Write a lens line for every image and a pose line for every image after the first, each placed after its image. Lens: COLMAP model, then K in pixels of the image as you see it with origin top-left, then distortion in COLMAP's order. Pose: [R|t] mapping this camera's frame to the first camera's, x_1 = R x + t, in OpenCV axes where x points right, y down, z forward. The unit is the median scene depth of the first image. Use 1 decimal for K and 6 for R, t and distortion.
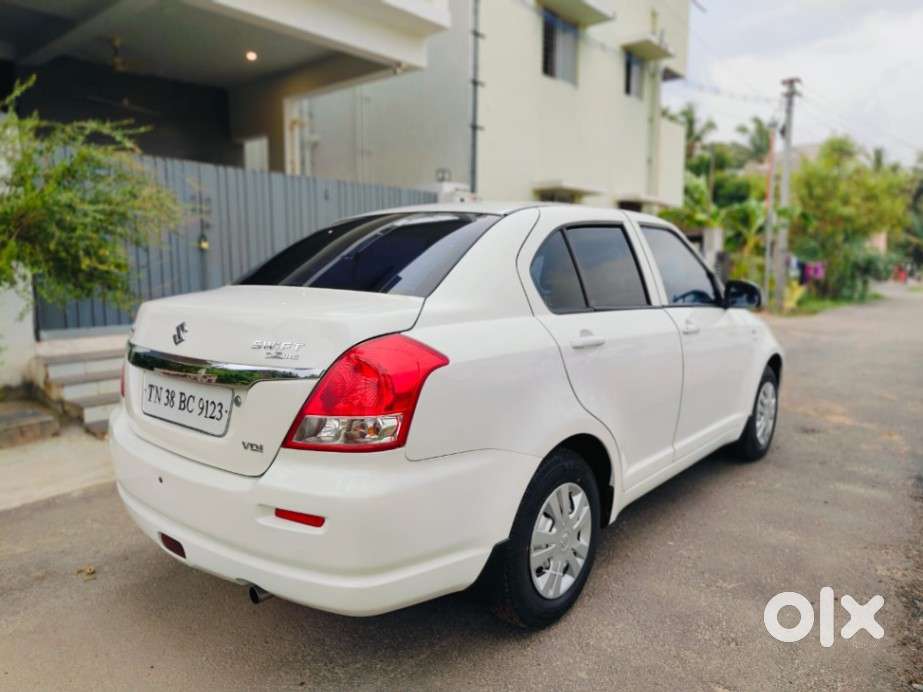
lens RADIAL K [[636.7, 0, 455.2], [0, 636.7, 340.3], [0, 0, 1]] dist [0.001902, 0.005200]
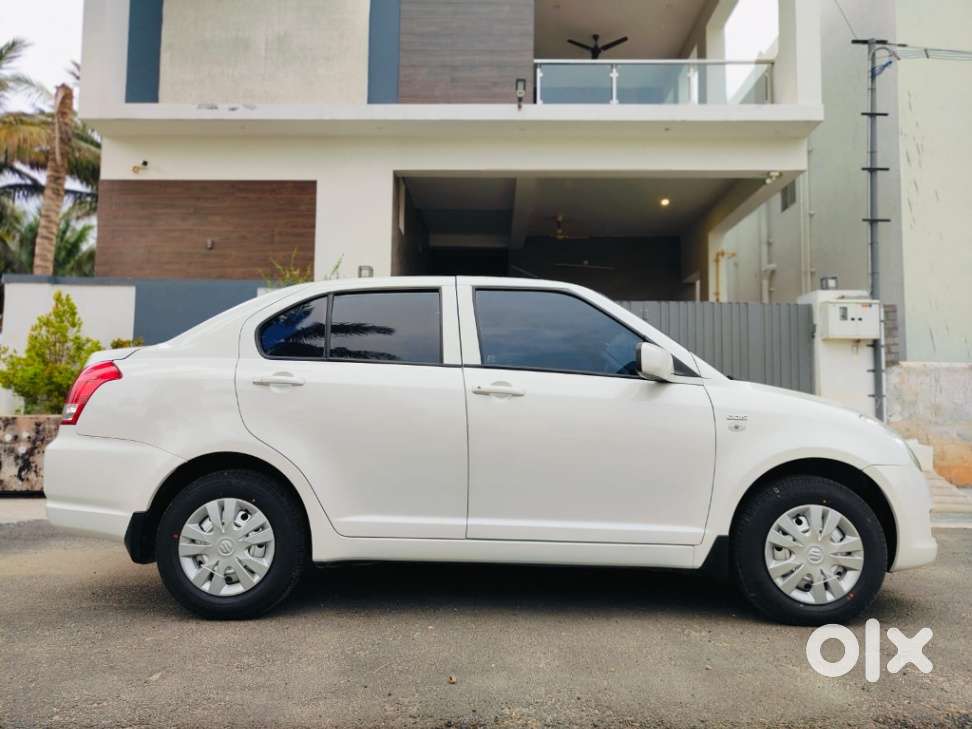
lens RADIAL K [[670.5, 0, 495.9], [0, 670.5, 364.6], [0, 0, 1]] dist [0.001902, 0.005200]
pose [[0.648441, -0.050492, -0.759589, 0.368644], [-0.105800, 0.982137, -0.155604, 0.031767], [0.753877, 0.181264, 0.631516, 0.129969]]
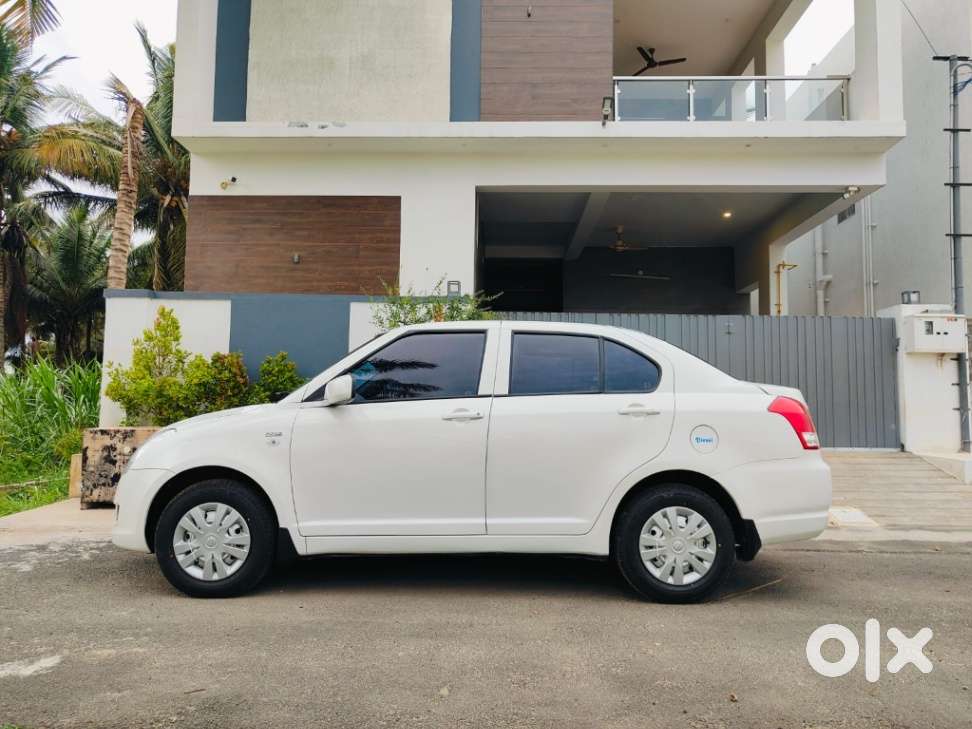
lens RADIAL K [[670.5, 0, 494.9], [0, 670.5, 364.1], [0, 0, 1]] dist [0.001902, 0.005200]
pose [[0.639111, -0.055405, -0.767116, 0.312623], [-0.109514, 0.980684, -0.162069, 0.034699], [0.761278, 0.187590, 0.620698, 0.040404]]
